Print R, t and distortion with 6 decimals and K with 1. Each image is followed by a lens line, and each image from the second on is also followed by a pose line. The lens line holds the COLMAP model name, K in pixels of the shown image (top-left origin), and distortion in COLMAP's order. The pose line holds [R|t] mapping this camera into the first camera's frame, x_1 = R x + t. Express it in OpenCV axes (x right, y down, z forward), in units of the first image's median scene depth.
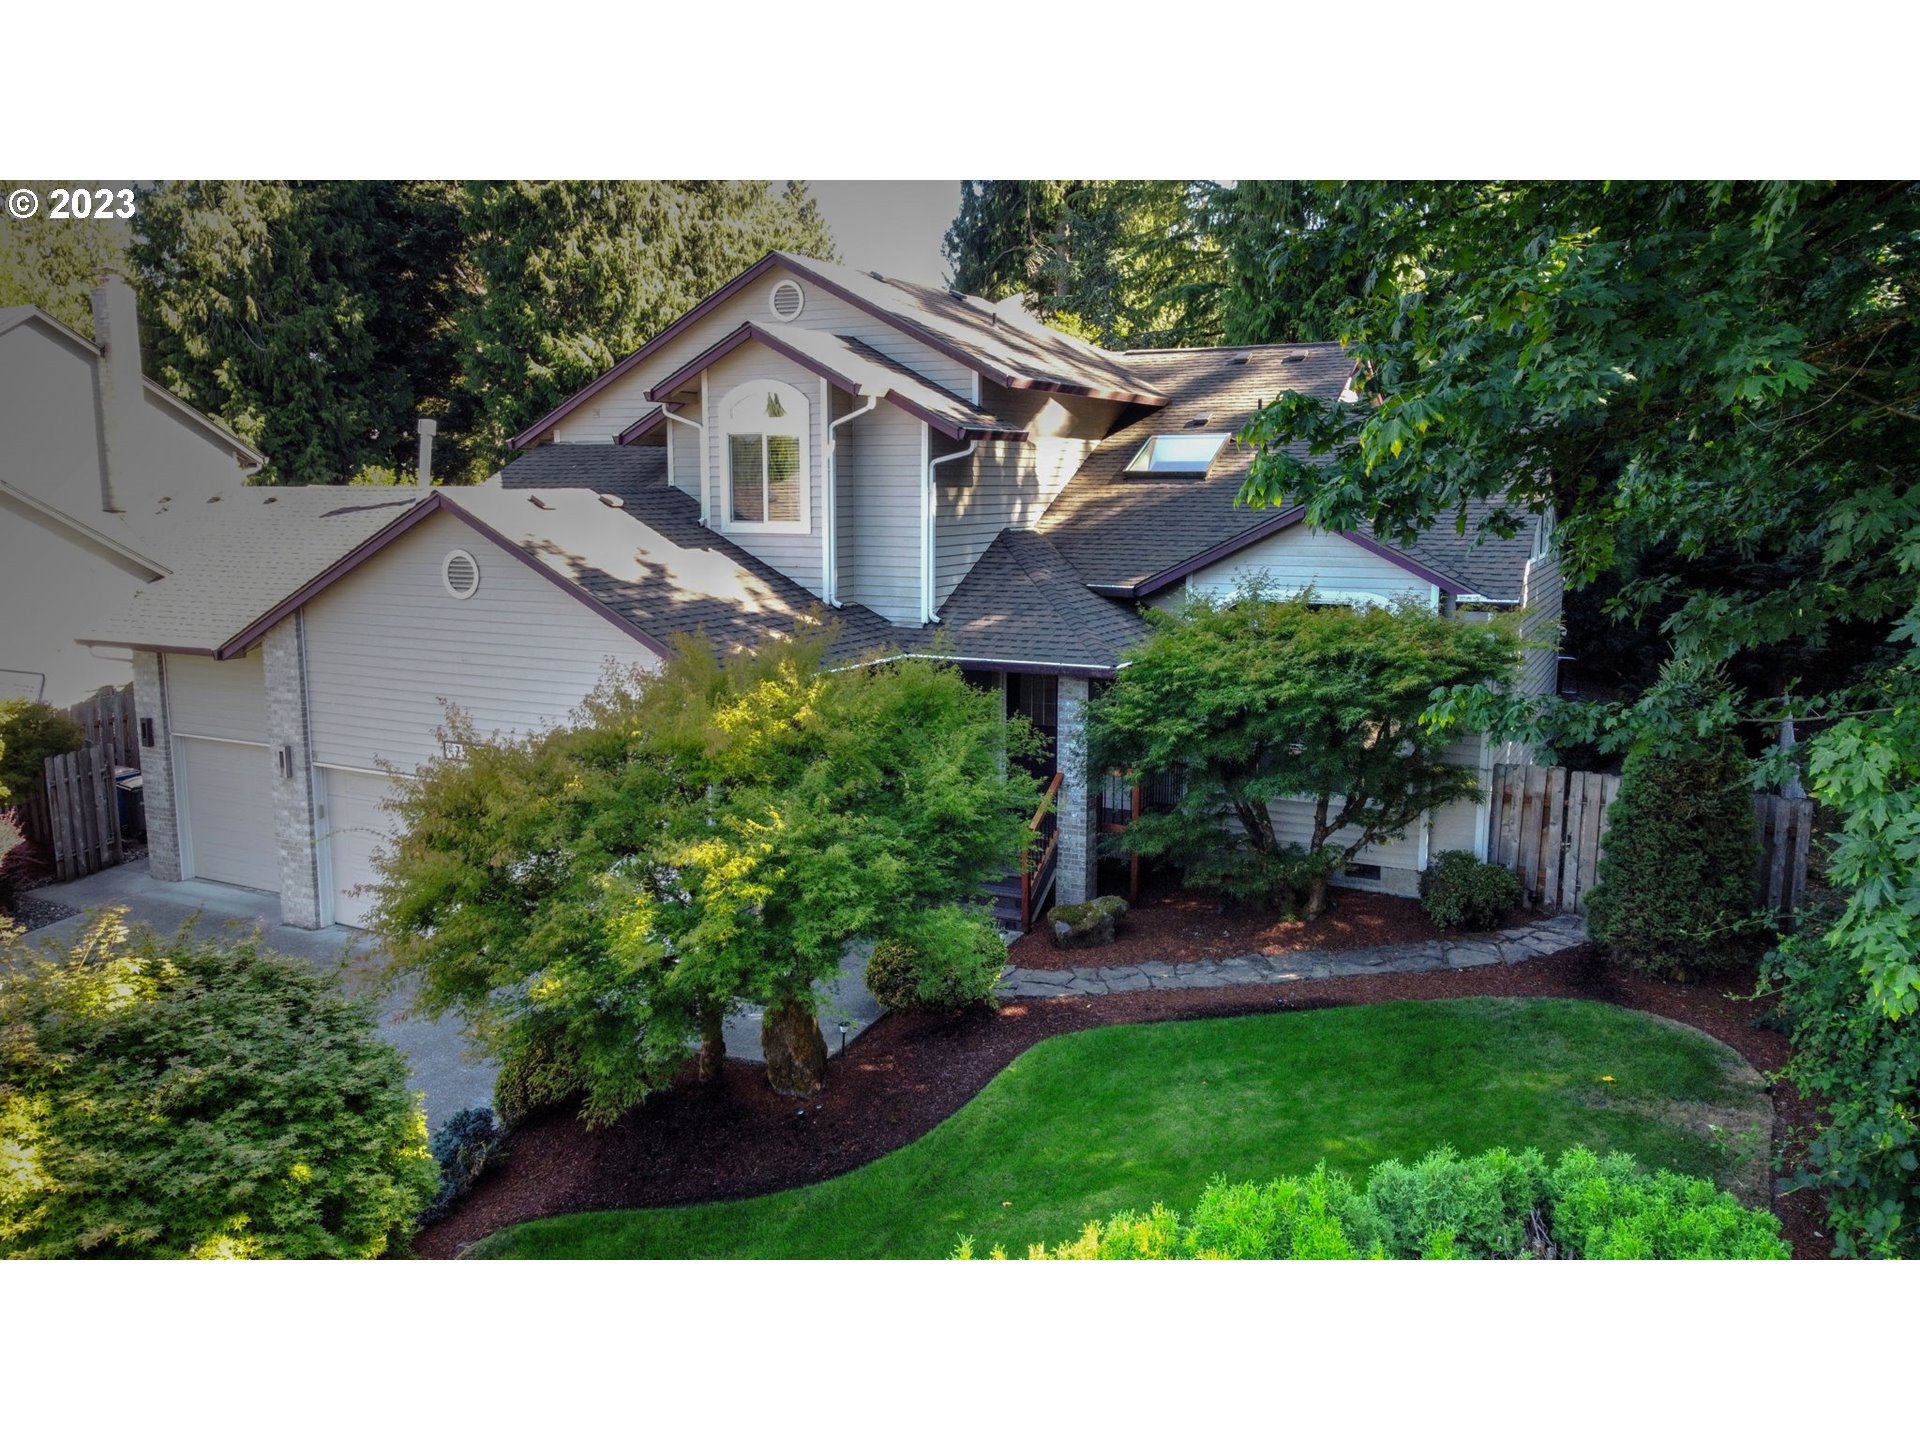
lens RADIAL K [[1474.8, 0, 954.6], [0, 1474.8, 716.5], [0, 0, 1]] dist [0.011476, -0.008789]
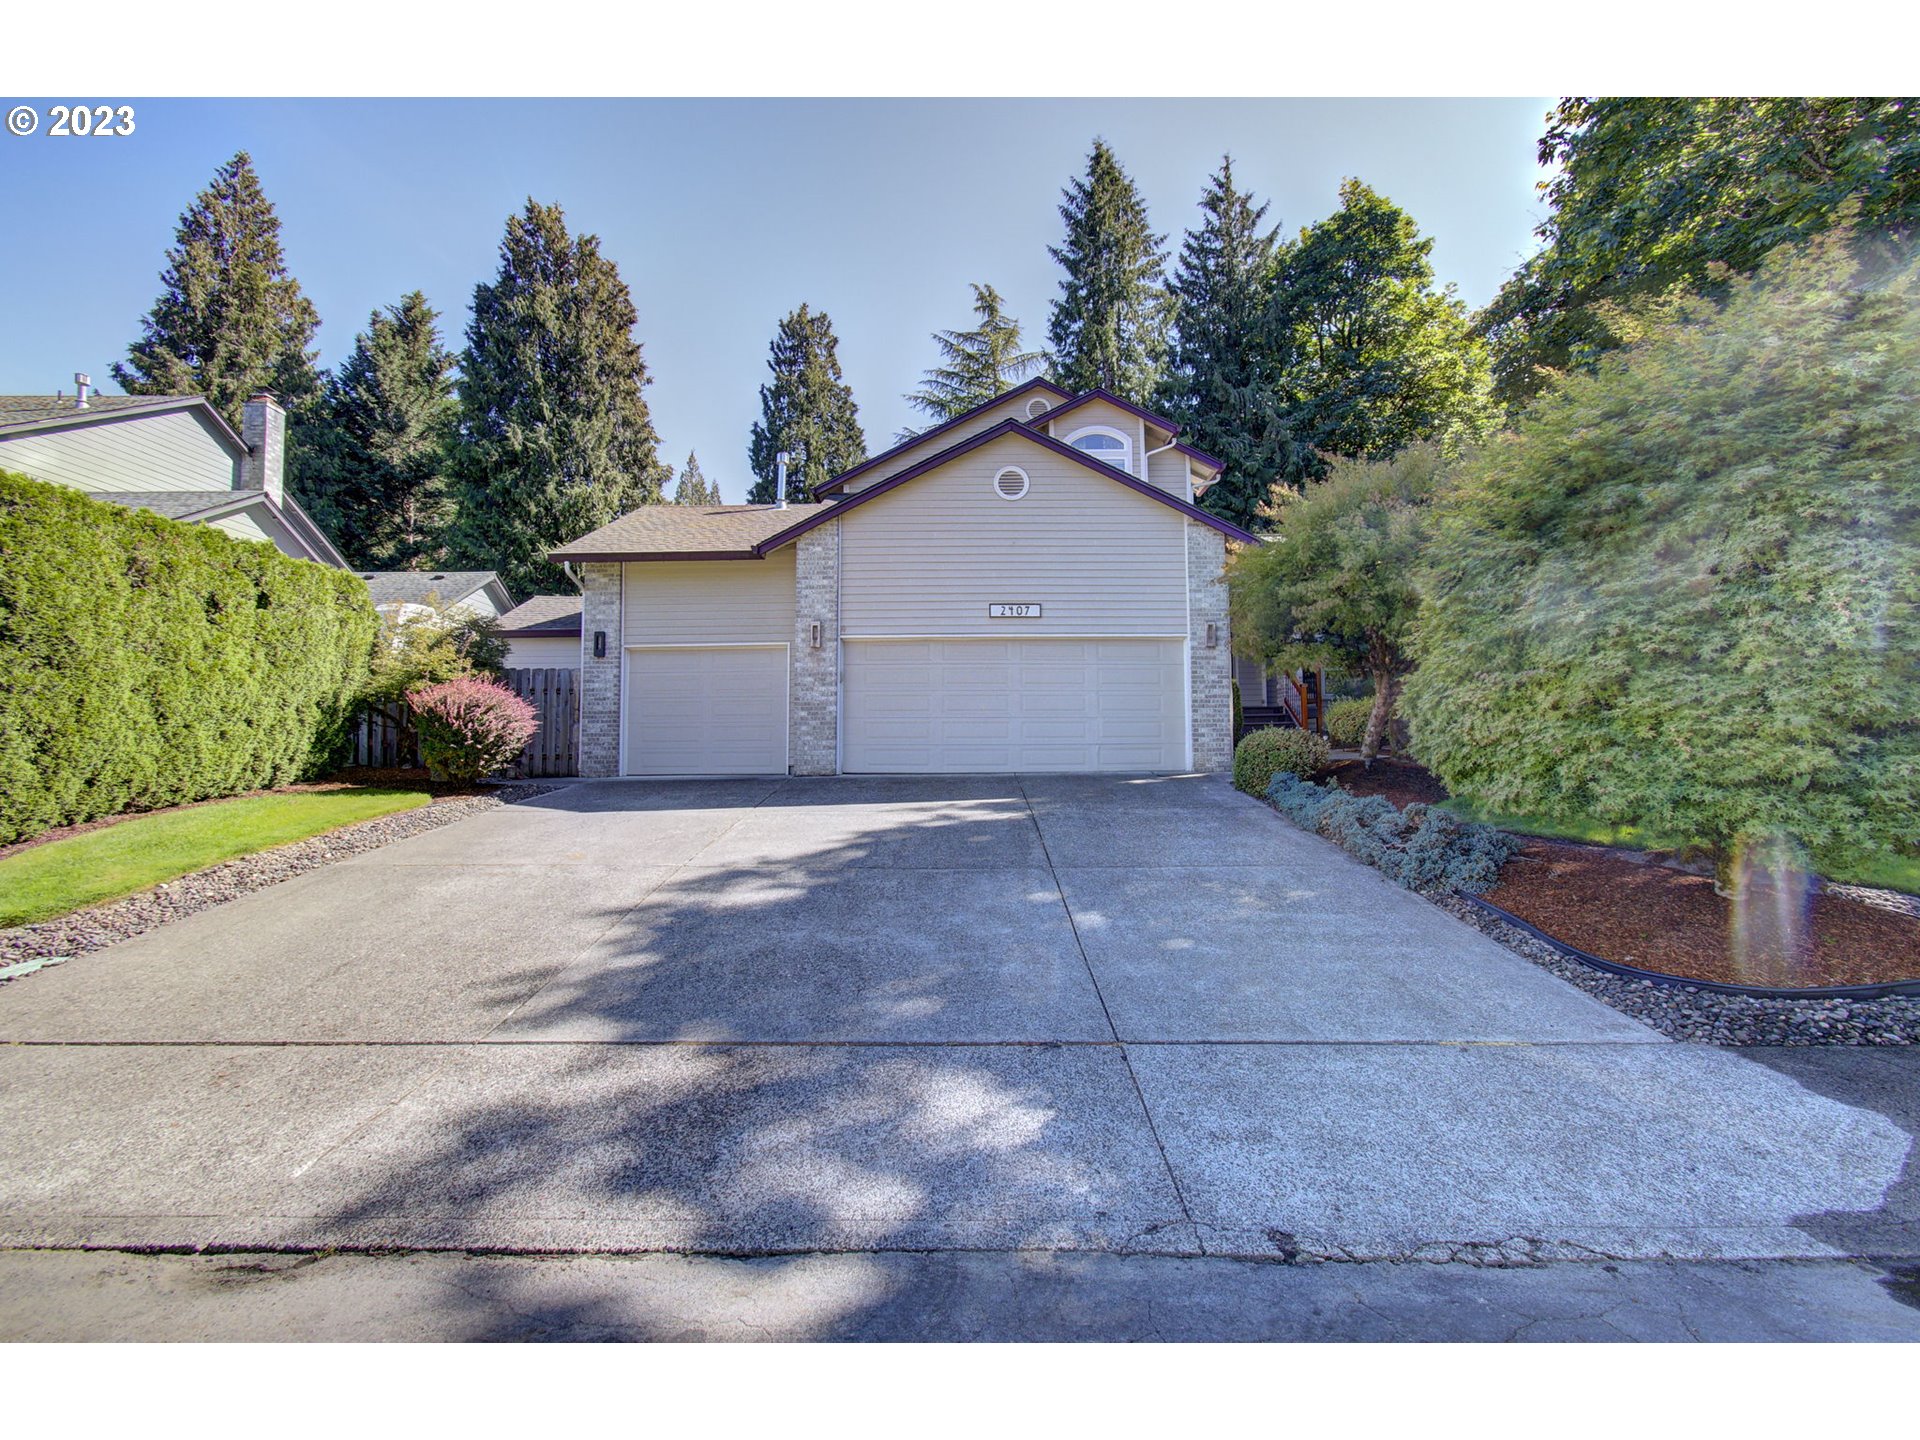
lens RADIAL K [[837.9, 0, 980.6], [0, 837.9, 720.1], [0, 0, 1]] dist [0.001007, 0.001626]
pose [[0.871636, 0.013382, 0.489970, -0.662368], [0.096535, 0.975361, -0.198372, 0.247754], [-0.480553, 0.220207, 0.848868, 0.342117]]
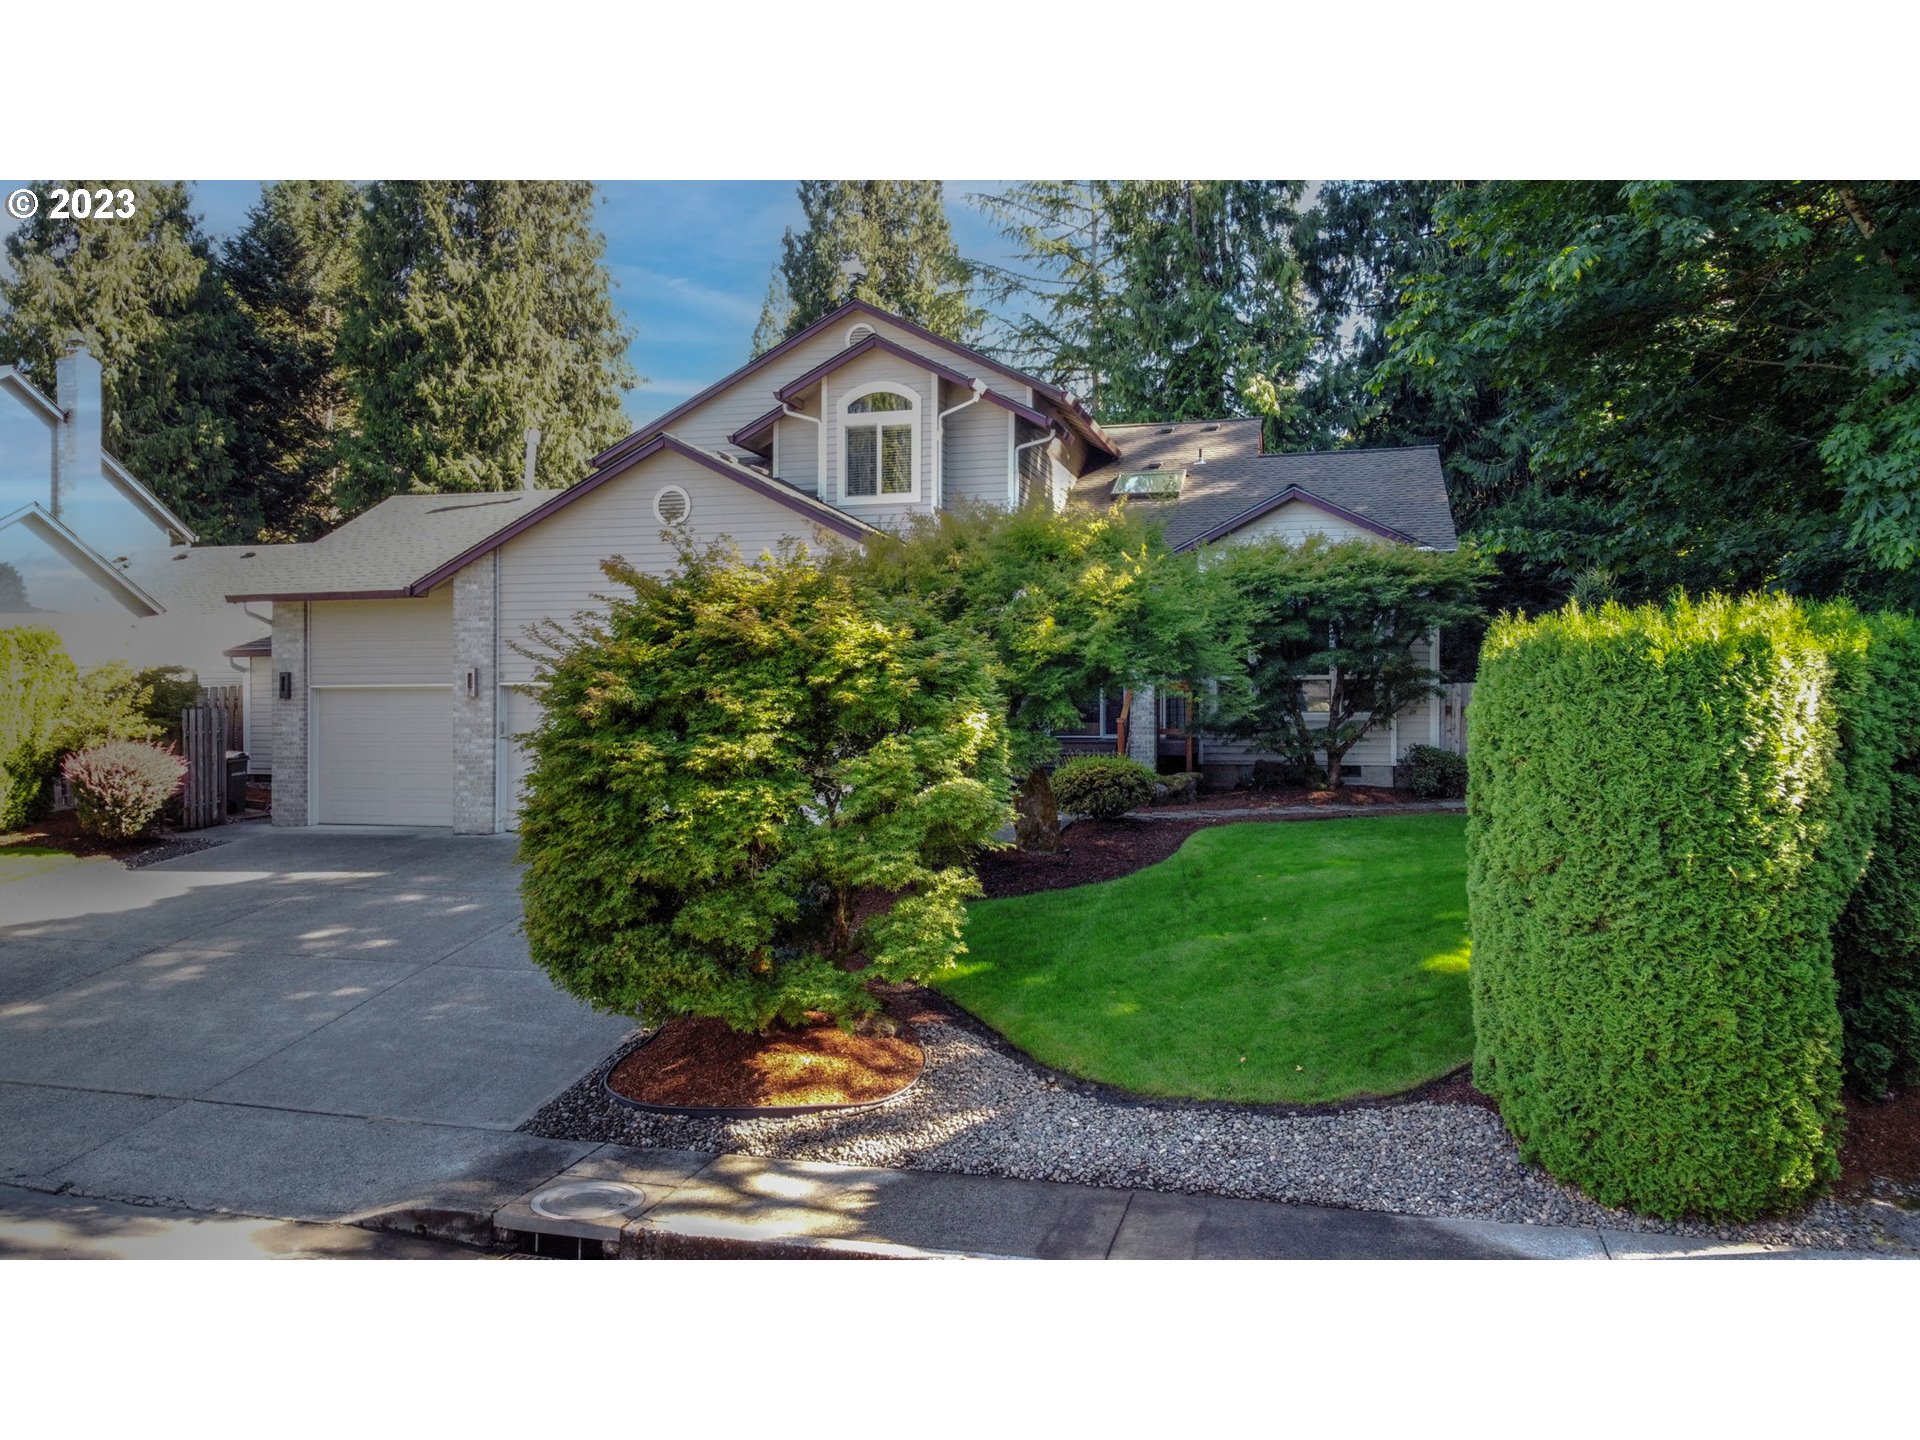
lens RADIAL K [[1474.8, 0, 955.8], [0, 1474.8, 723.2], [0, 0, 1]] dist [0.011476, -0.008789]
pose [[0.975373, -0.002343, 0.220550, -0.333253], [0.036334, 0.987989, -0.150189, 0.239901], [-0.217550, 0.154504, 0.963743, -0.166501]]
